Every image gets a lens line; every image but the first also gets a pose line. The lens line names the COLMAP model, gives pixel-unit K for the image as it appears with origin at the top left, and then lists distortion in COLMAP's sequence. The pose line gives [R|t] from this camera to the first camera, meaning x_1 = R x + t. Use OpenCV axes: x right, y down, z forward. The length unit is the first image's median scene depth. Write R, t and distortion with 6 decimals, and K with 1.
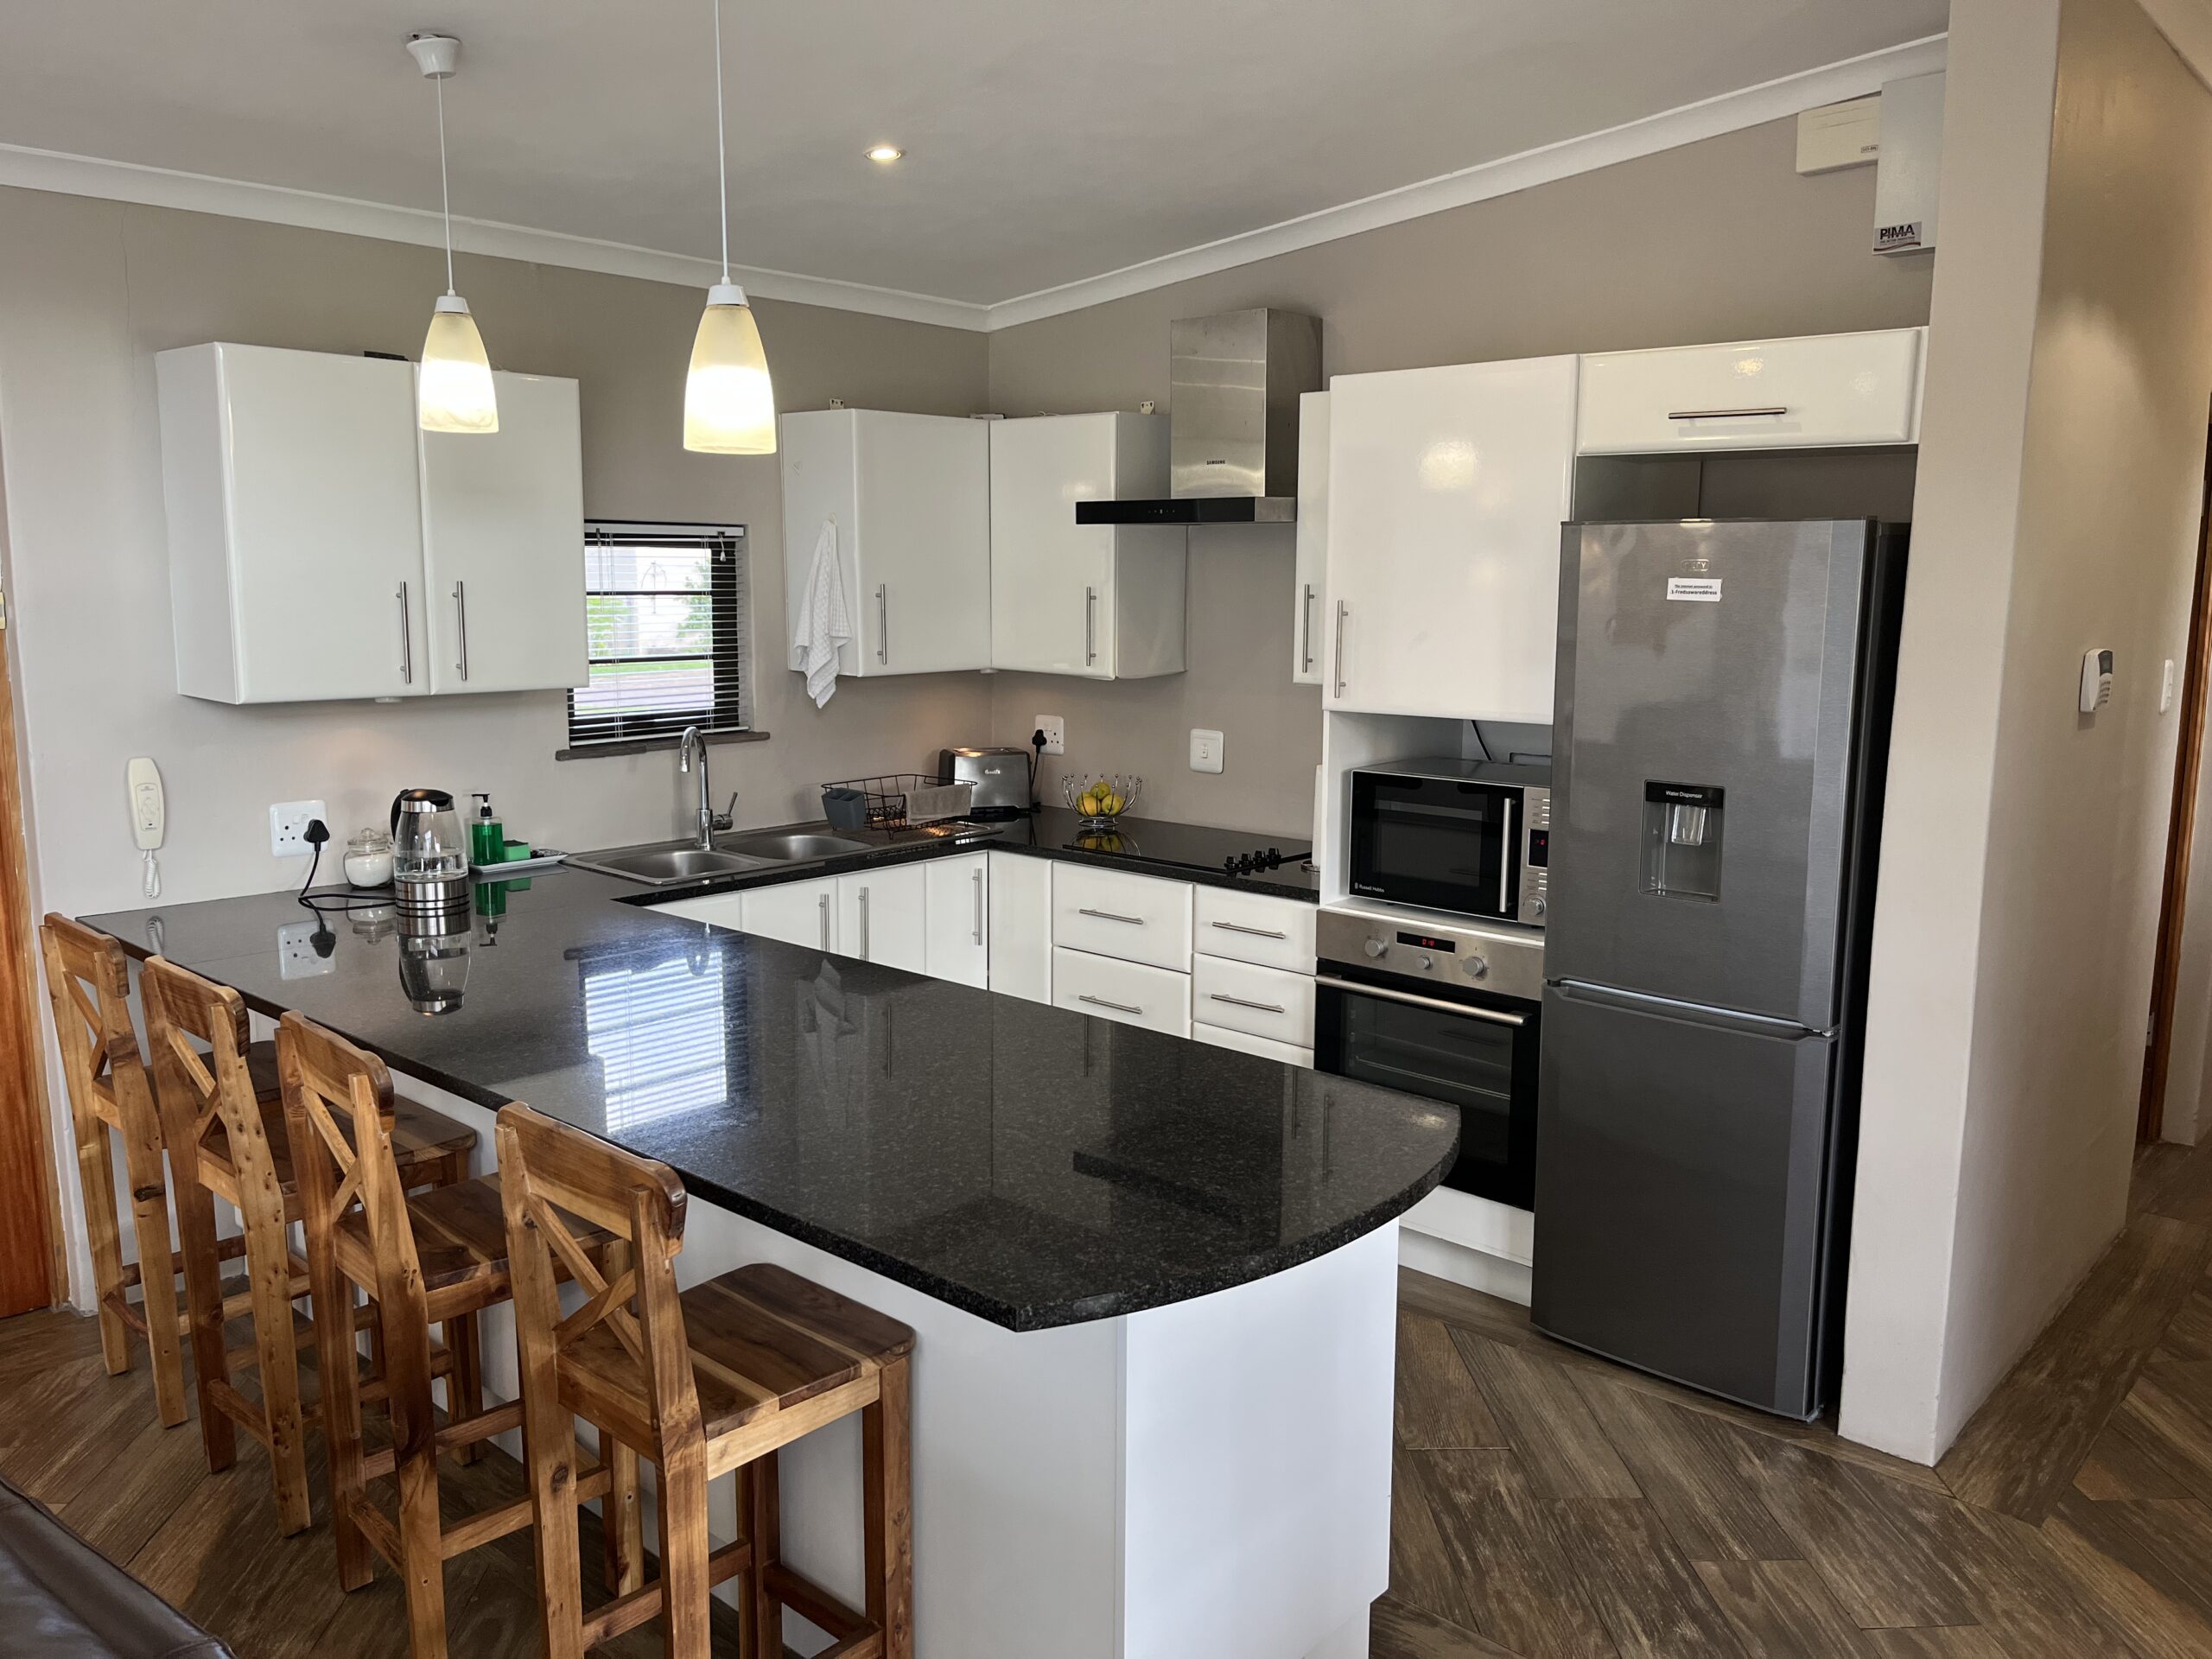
lens RADIAL K [[1703.8, 0, 1103.1], [0, 1703.8, 831.3], [0, 0, 1]] dist [0.054566, -0.014386]
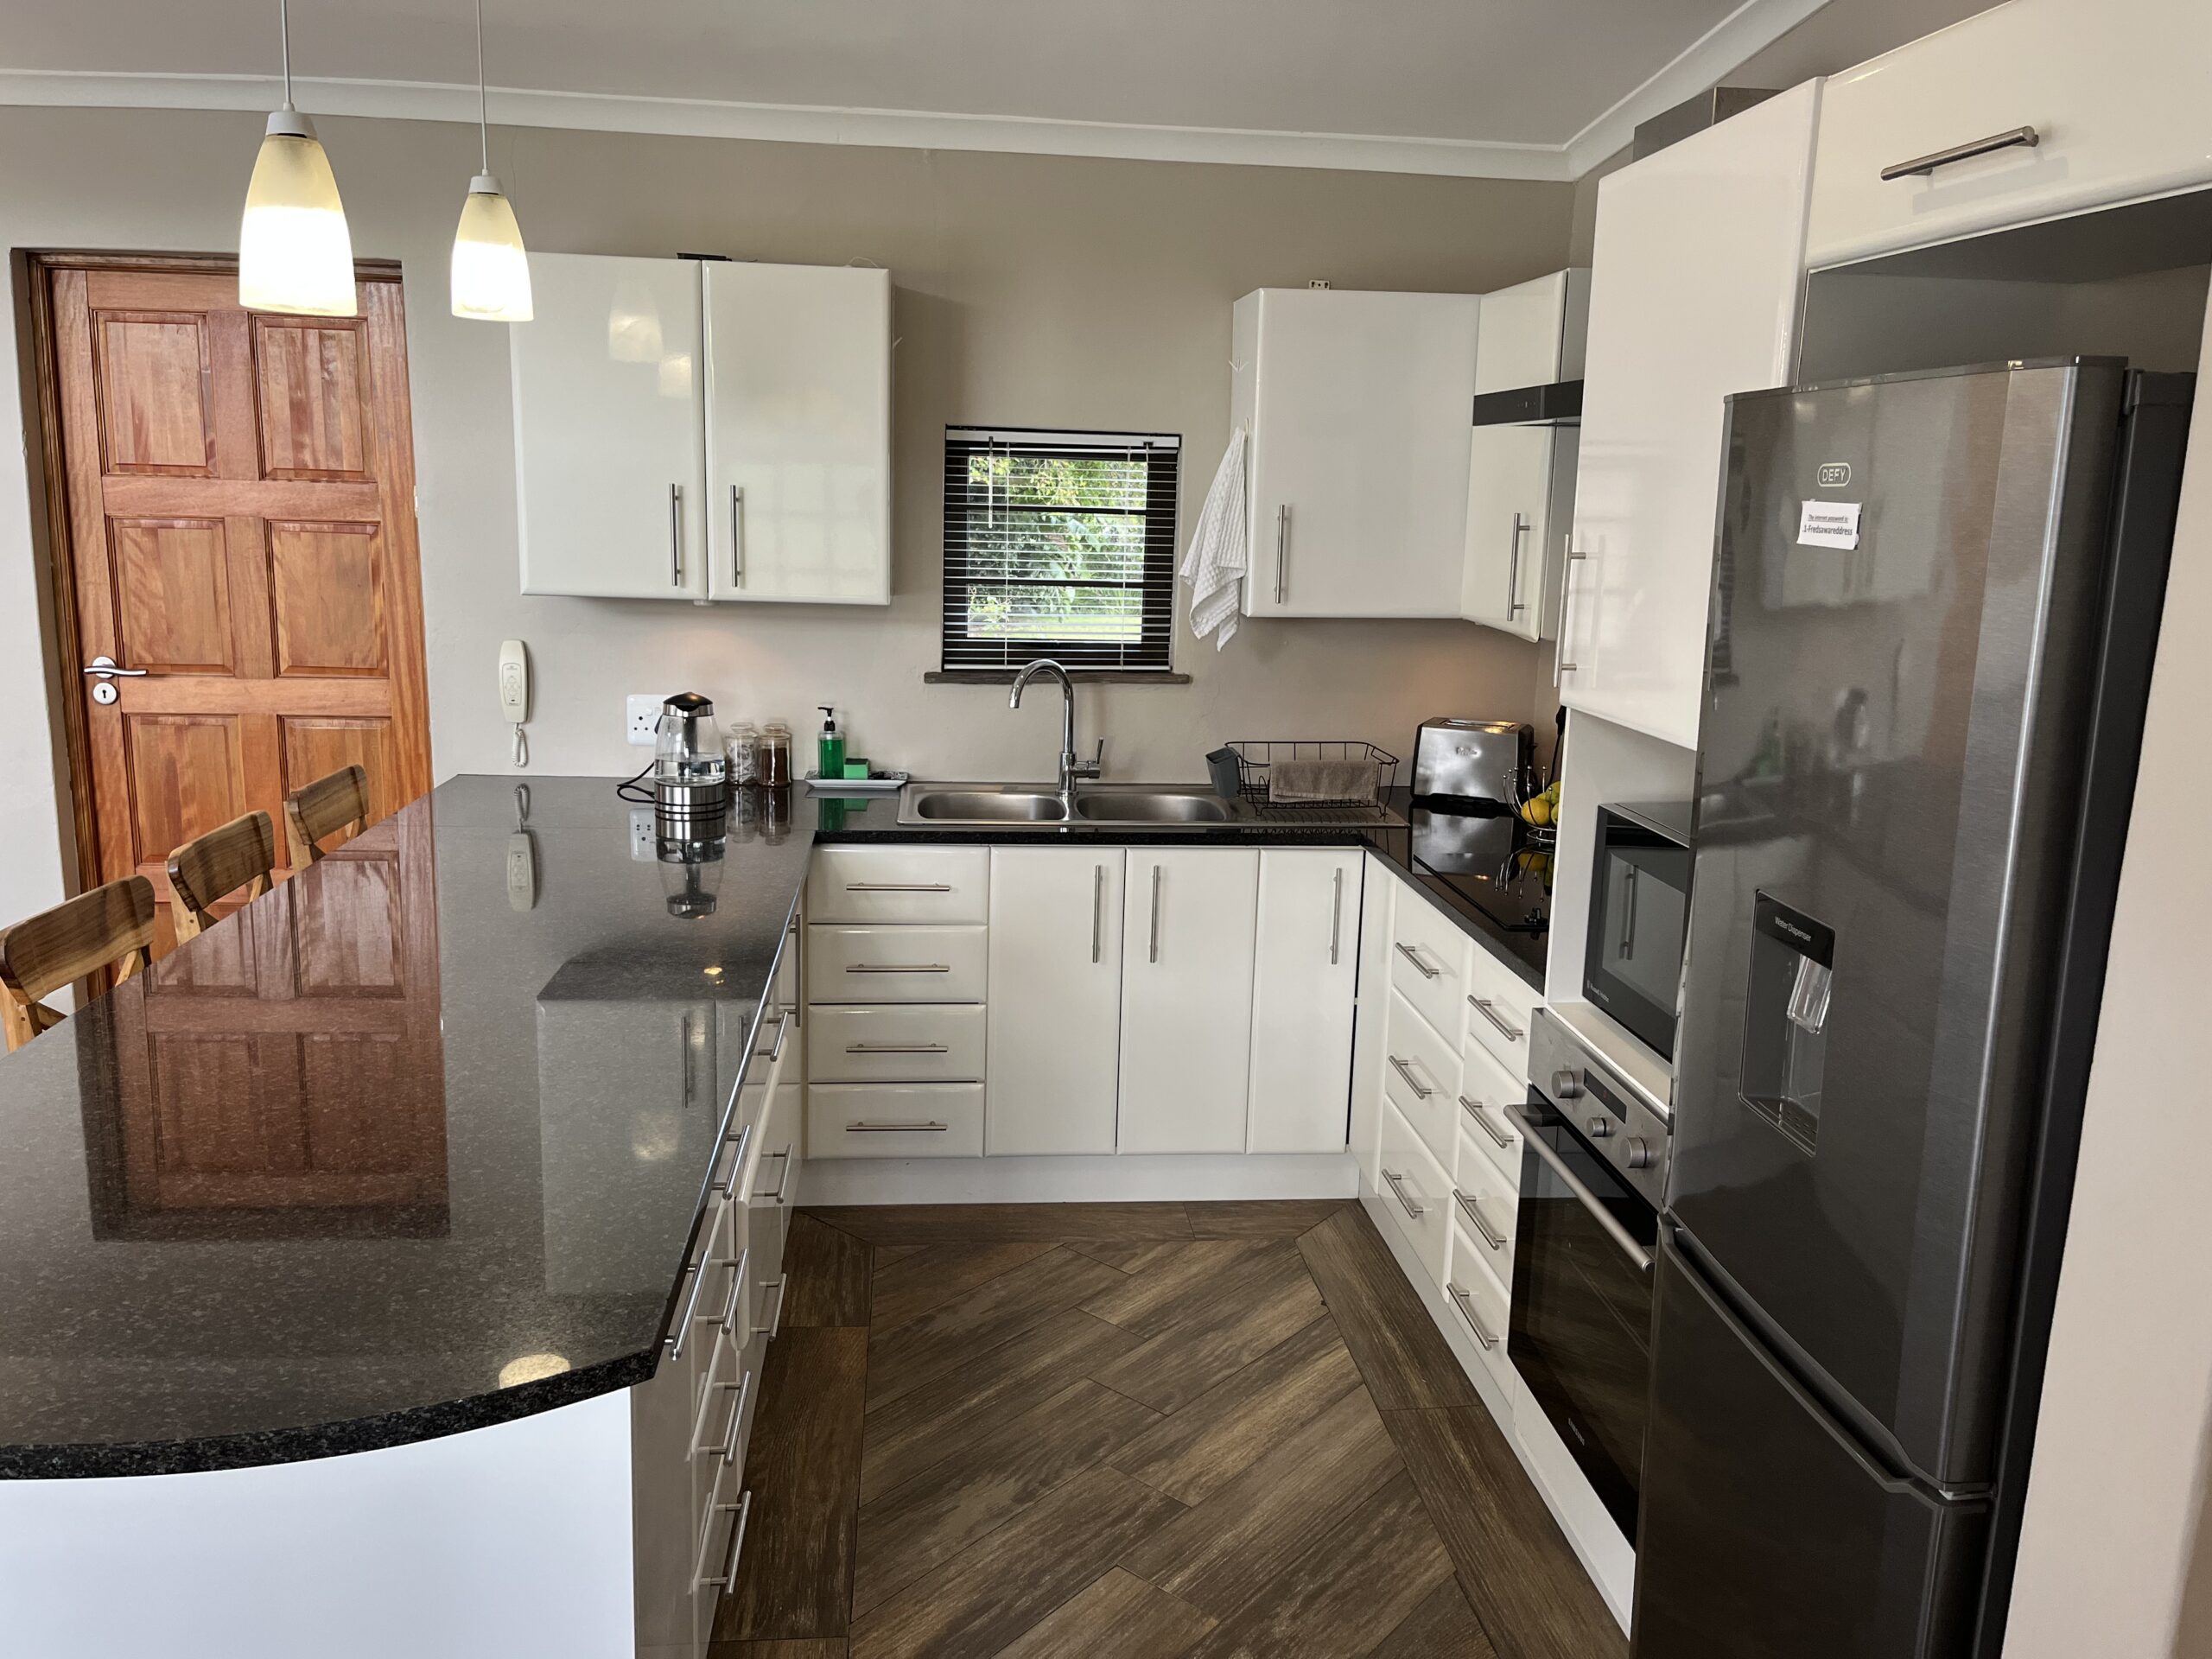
lens RADIAL K [[1703.8, 0, 1102.0], [0, 1703.8, 828.8], [0, 0, 1]] dist [0.054566, -0.014386]
pose [[0.740912, 0.146850, -0.655351, 0.396791], [-0.126296, 0.988858, 0.078798, -0.049038], [0.659620, 0.024386, 0.751203, 0.362100]]
